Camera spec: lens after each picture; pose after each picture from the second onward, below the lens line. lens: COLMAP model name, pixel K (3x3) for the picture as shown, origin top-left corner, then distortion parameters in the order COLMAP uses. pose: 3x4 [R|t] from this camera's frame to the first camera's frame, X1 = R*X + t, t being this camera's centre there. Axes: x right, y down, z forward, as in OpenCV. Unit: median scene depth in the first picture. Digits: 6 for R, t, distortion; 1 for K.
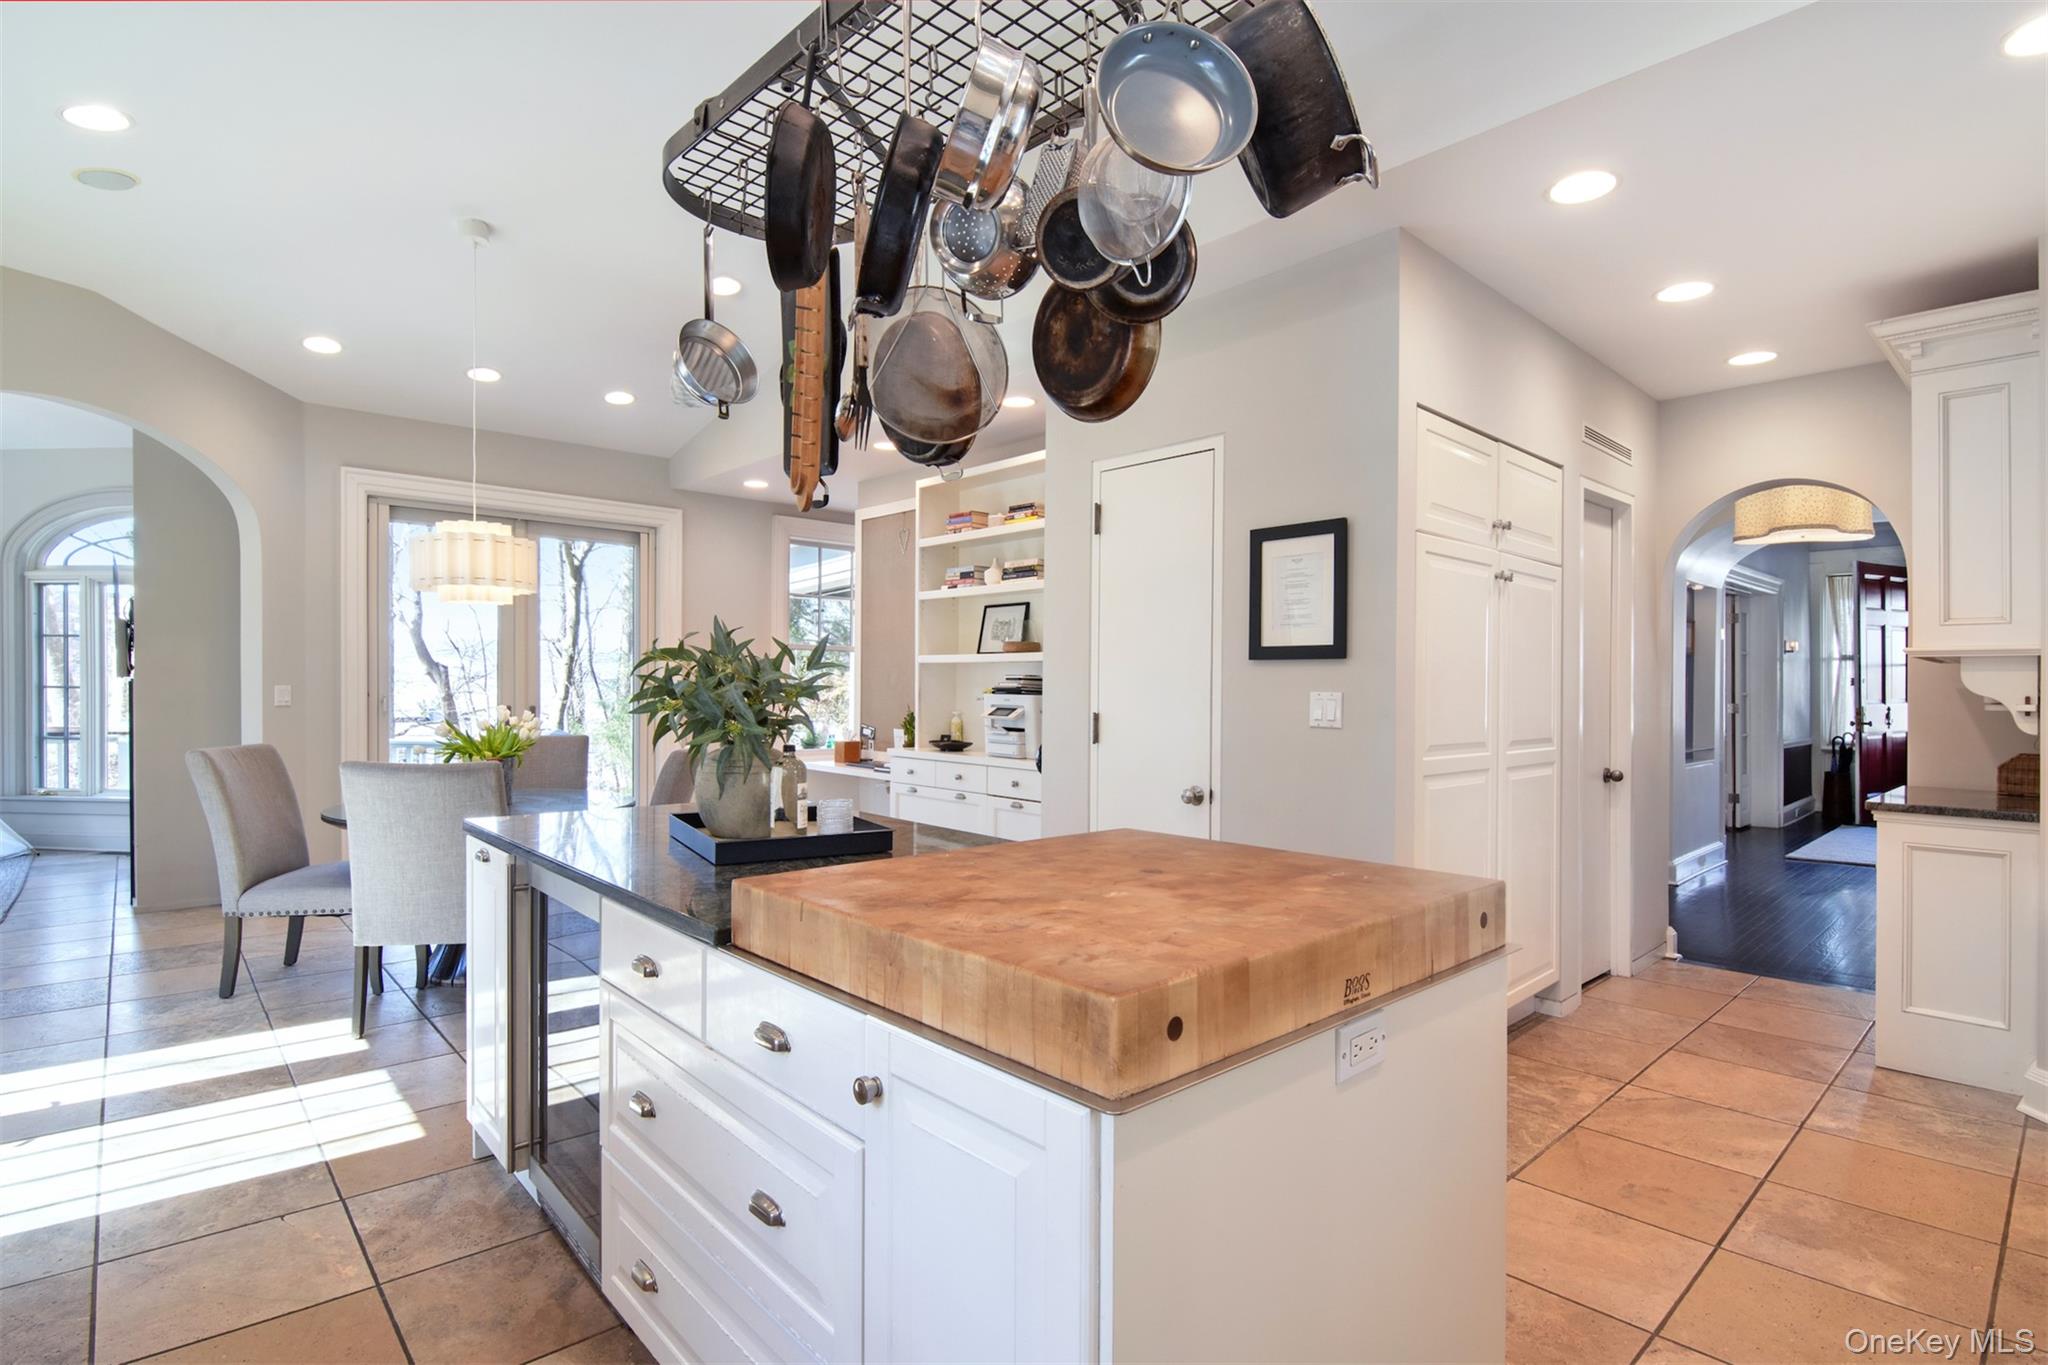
lens RADIAL K [[1001.2, 0, 1021.8], [0, 1001.2, 673.1], [0, 0, 1]] dist [-0.012380, -0.002442]
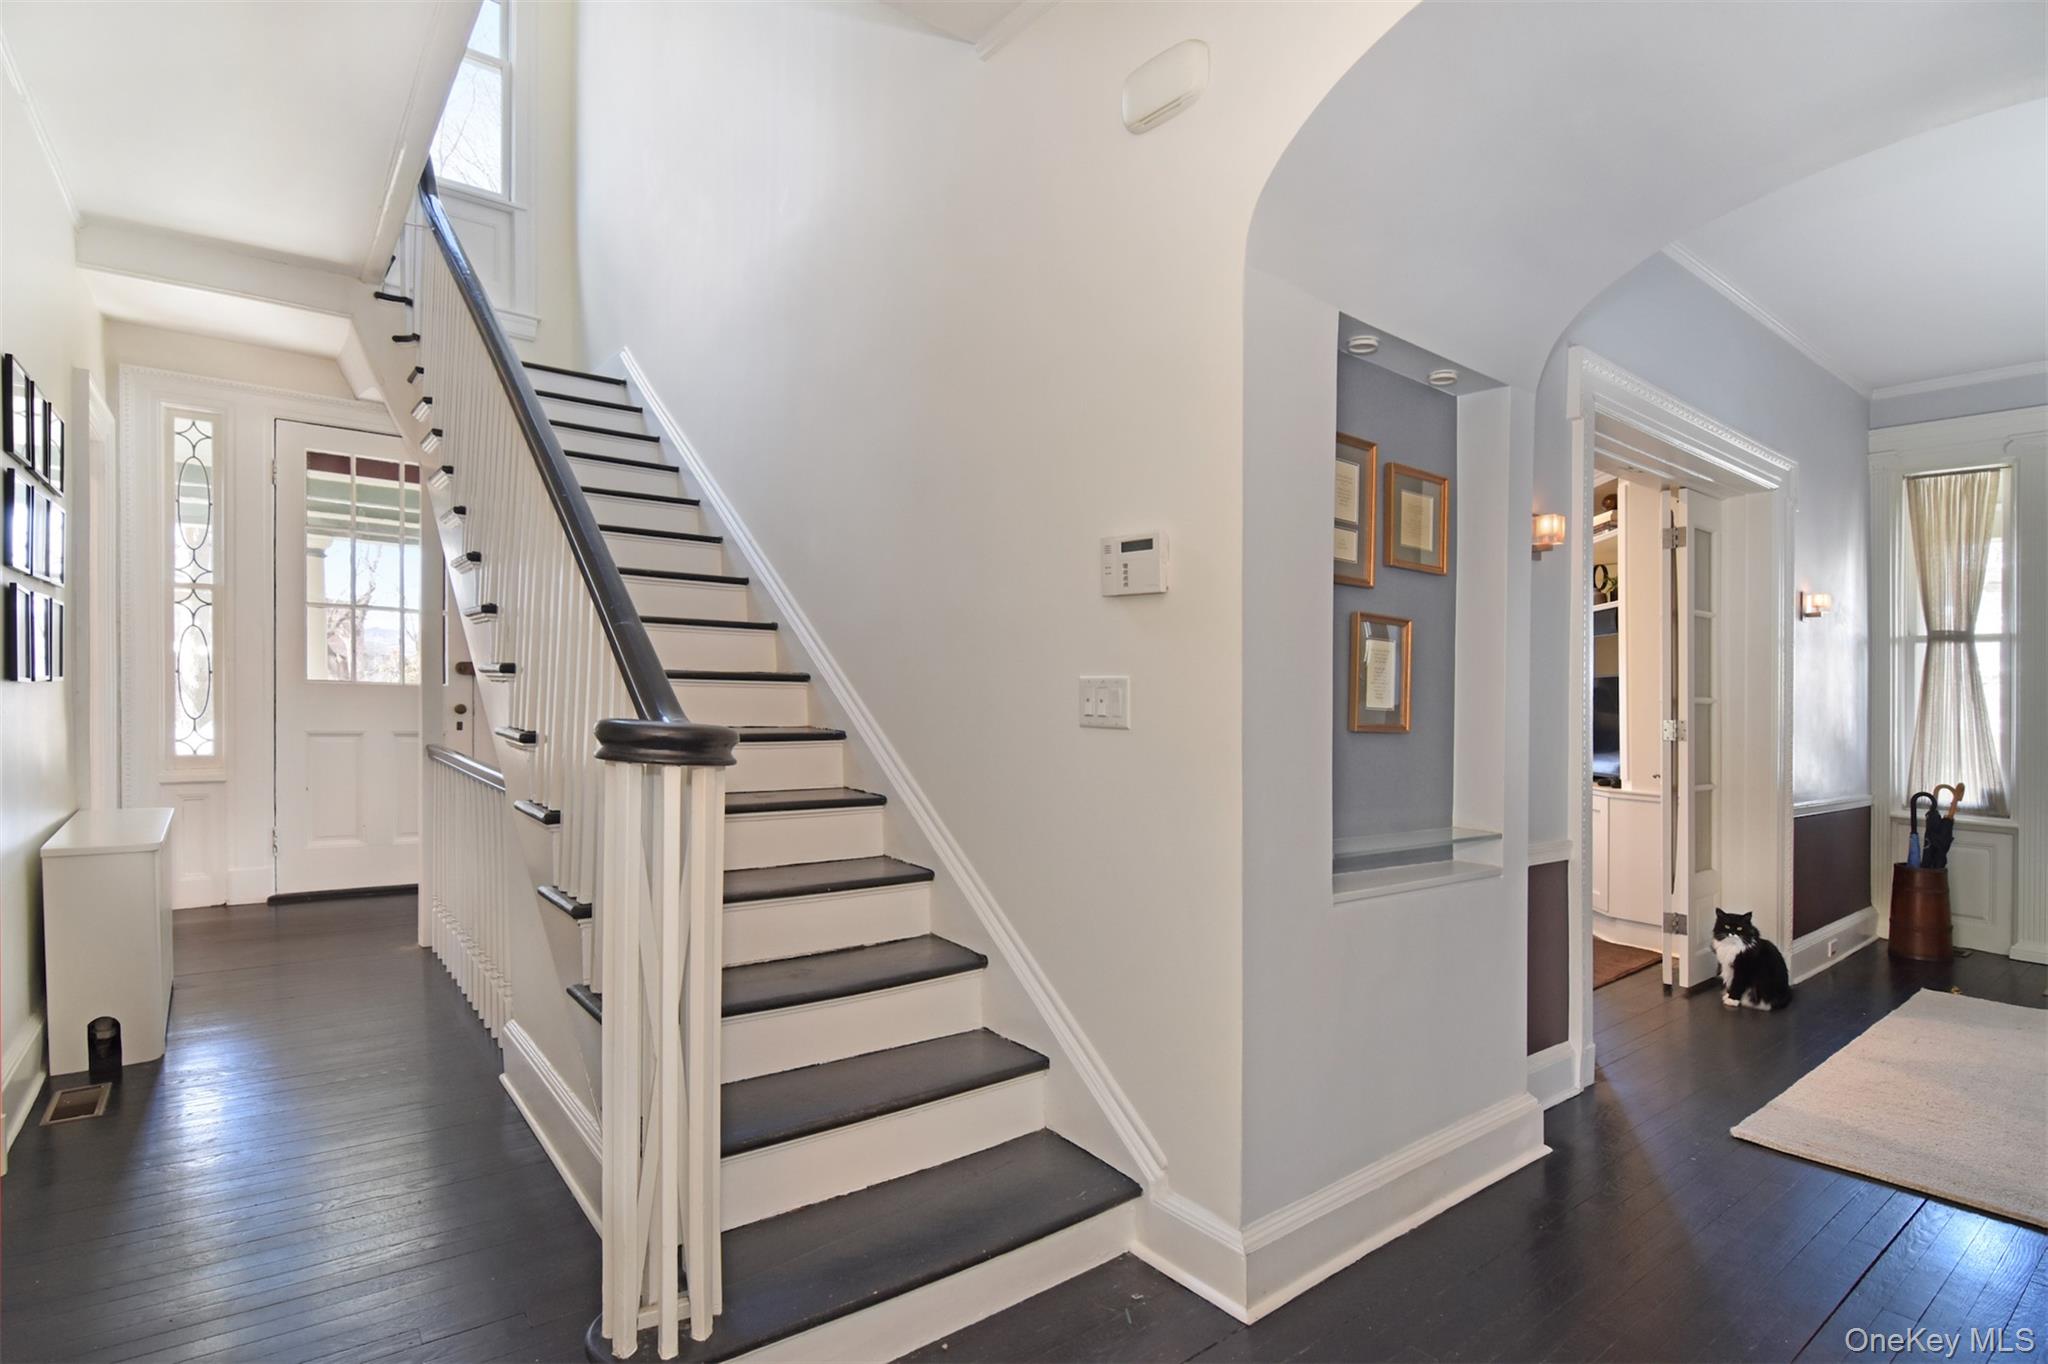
lens RADIAL K [[1001.2, 0, 1025.5], [0, 1001.2, 687.6], [0, 0, 1]] dist [-0.012380, -0.002442]
pose [[0.997299, 0.007671, -0.073042, 0.404108], [-0.008564, 0.999892, -0.011925, 0.020894], [0.072943, 0.012519, 0.997258, 0.465270]]
